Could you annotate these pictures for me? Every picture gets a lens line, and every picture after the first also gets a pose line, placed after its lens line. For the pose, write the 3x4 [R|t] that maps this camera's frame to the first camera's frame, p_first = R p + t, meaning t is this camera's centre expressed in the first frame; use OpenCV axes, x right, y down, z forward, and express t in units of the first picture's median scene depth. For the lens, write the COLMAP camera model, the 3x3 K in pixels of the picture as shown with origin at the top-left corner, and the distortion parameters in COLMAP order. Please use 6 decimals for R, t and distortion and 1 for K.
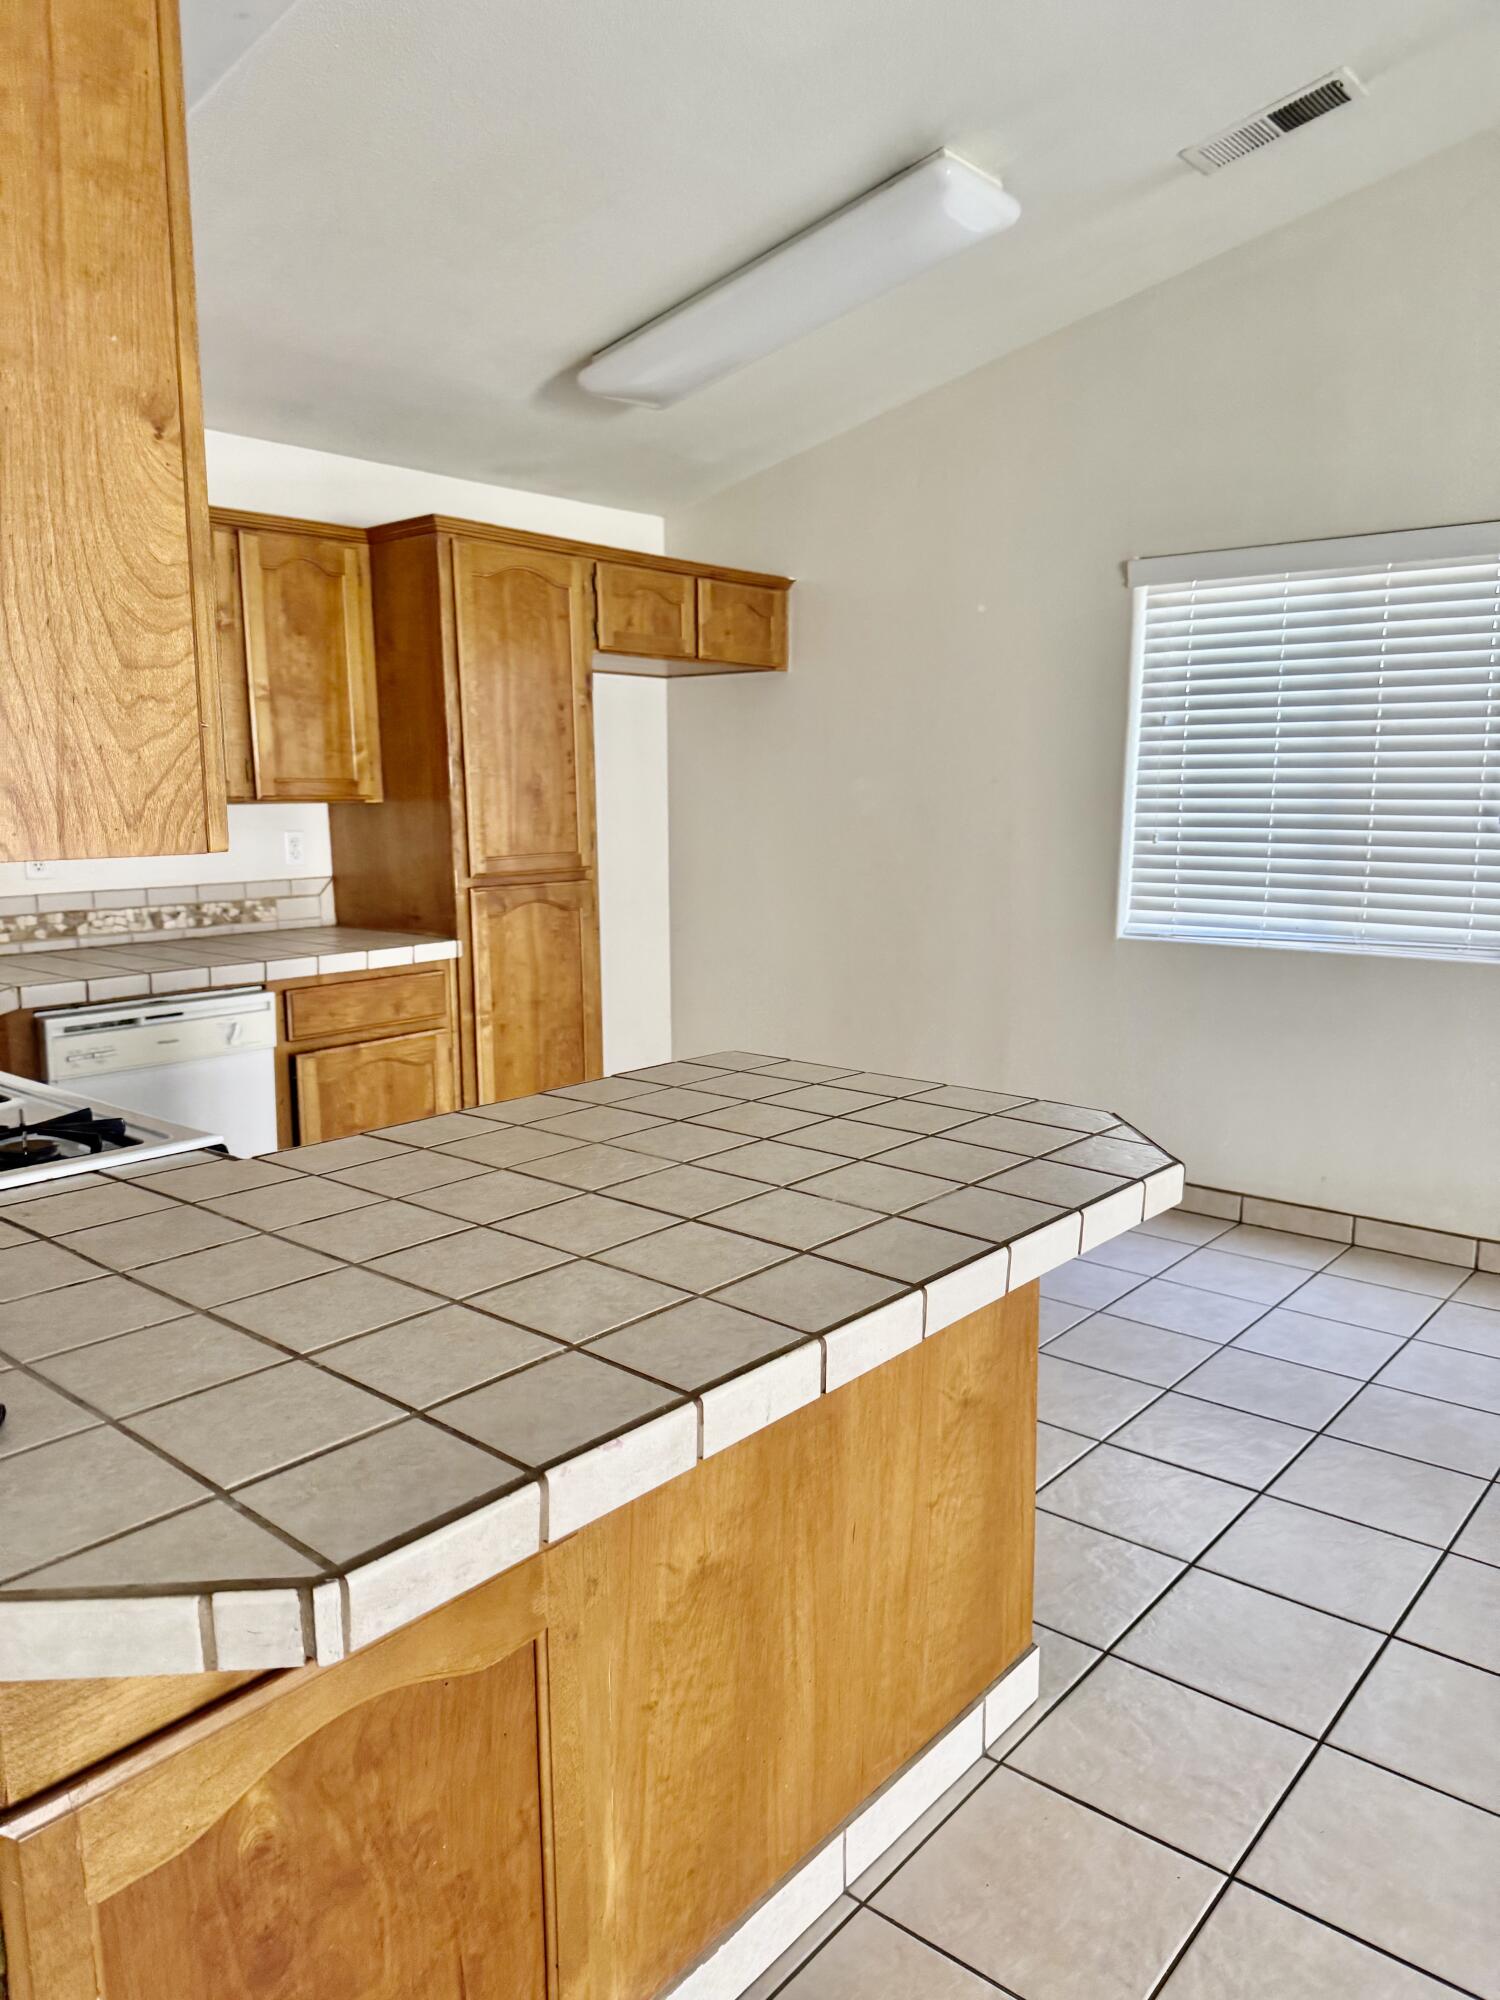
lens RADIAL K [[1409.6, 0, 747.3], [0, 1409.6, 1000.6], [0, 0, 1]] dist [0.135986, -0.256265]
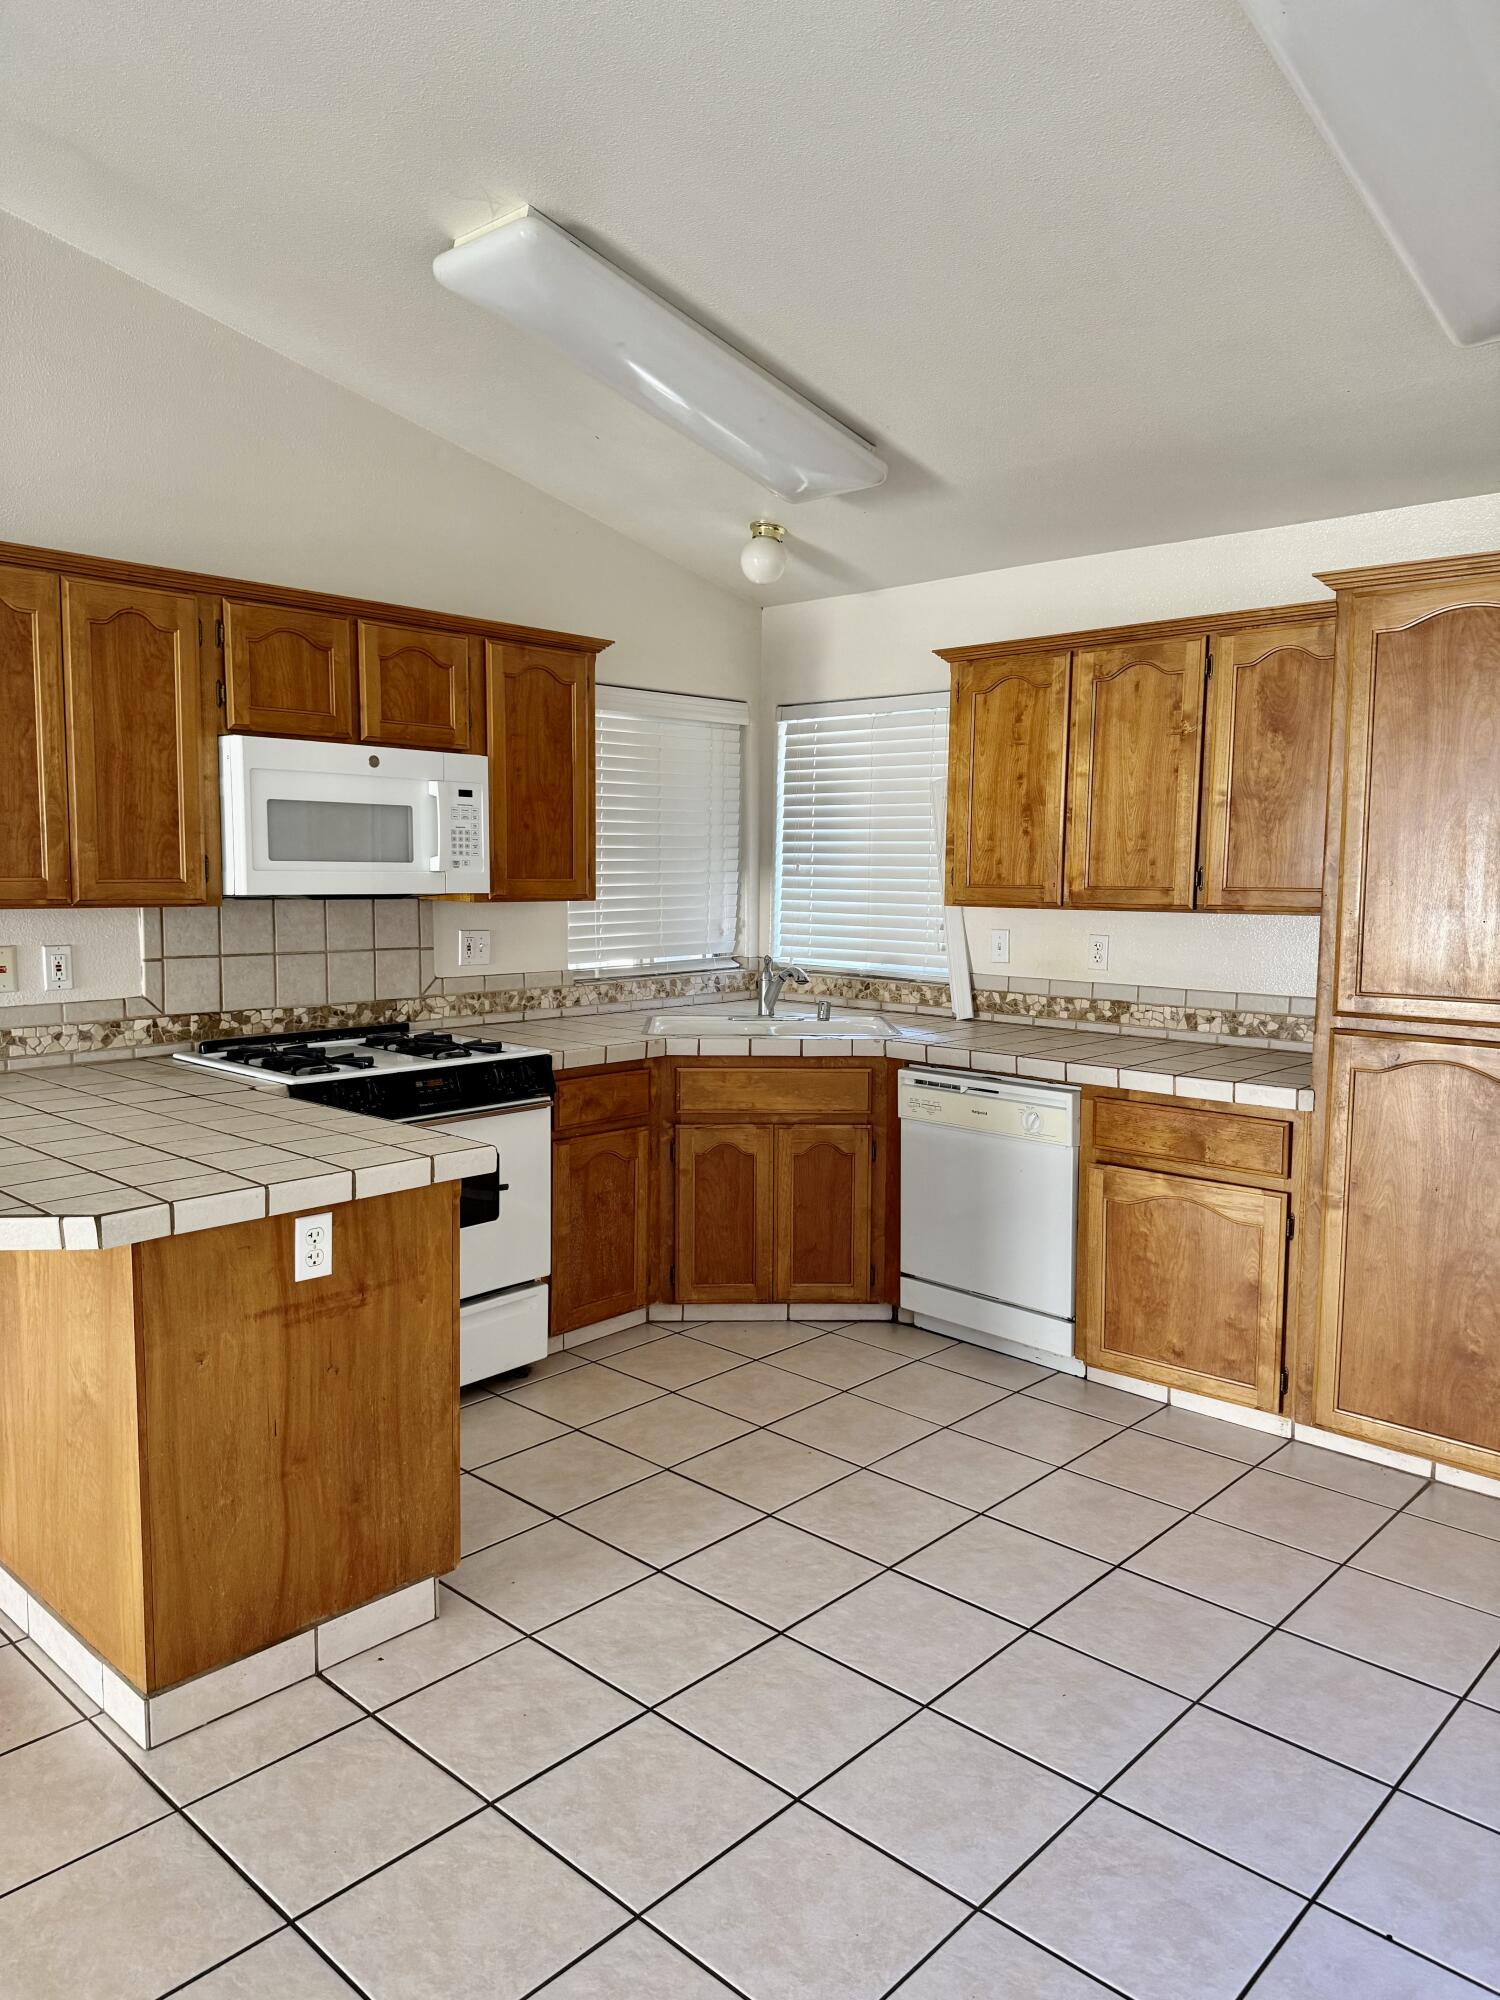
lens RADIAL K [[1401.0, 0, 755.2], [0, 1401.0, 1005.9], [0, 0, 1]] dist [0.144282, -0.254085]
pose [[-0.057906, 0.106815, -0.992591, 0.628703], [-0.161450, 0.980170, 0.114896, -0.136280], [0.985181, 0.166907, -0.039512, 0.744467]]
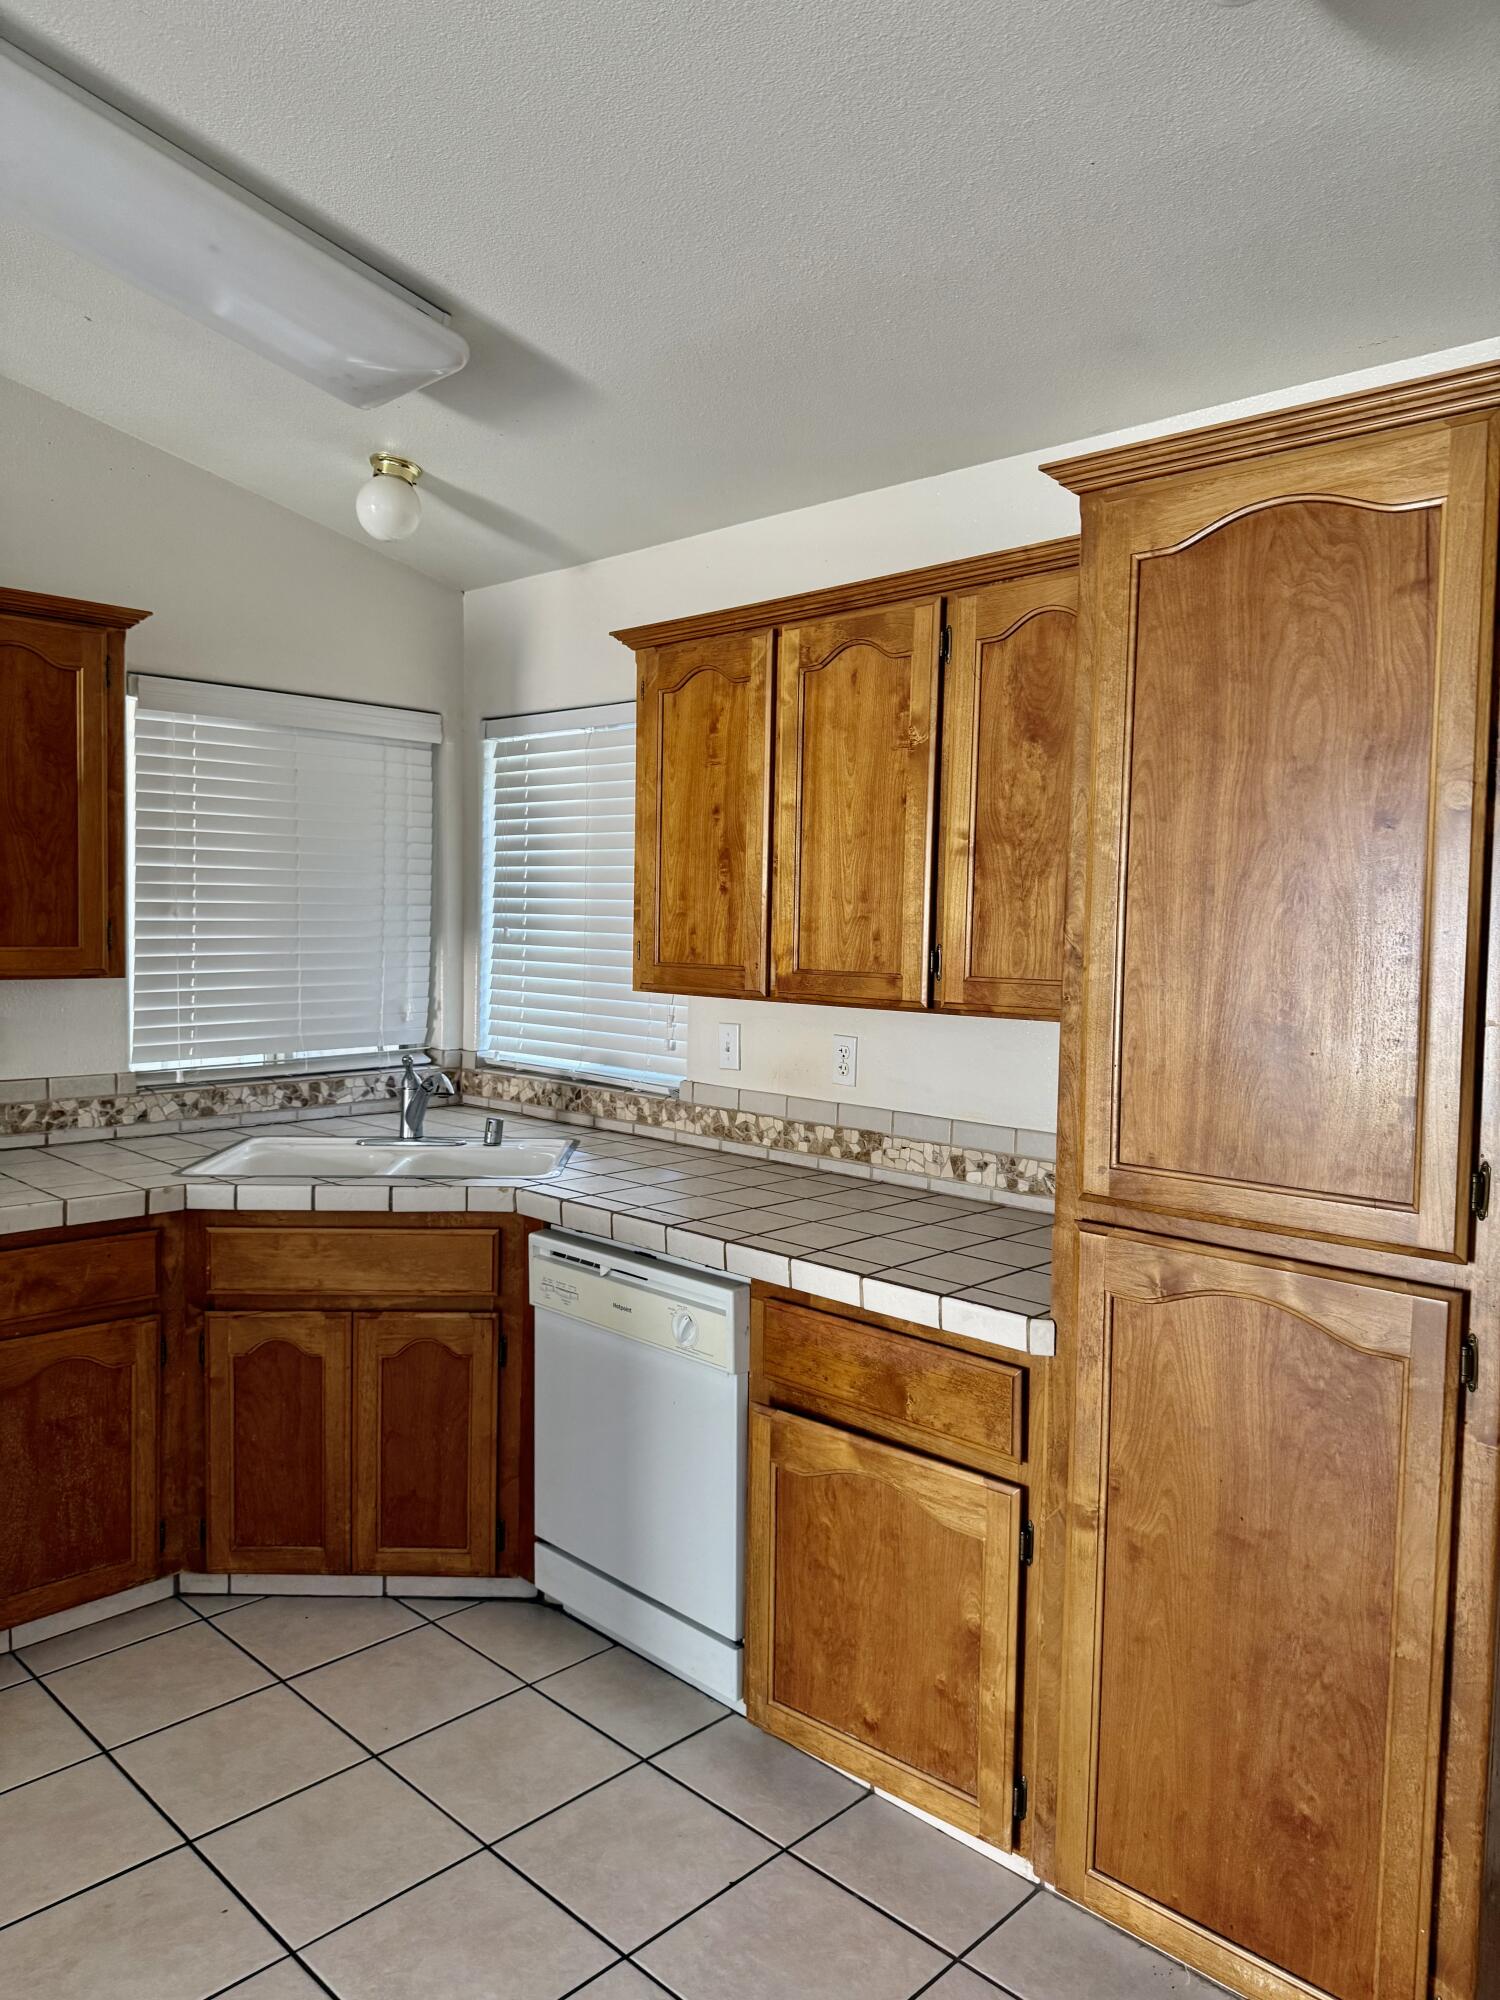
lens RADIAL K [[1397.8, 0, 746.1], [0, 1397.8, 999.6], [0, 0, 1]] dist [0.175439, -0.370853]
pose [[-0.079664, 0.062077, -0.994887, 0.286738], [-0.171476, 0.982328, 0.075024, -0.174887], [0.981962, 0.176576, -0.067611, 0.948564]]
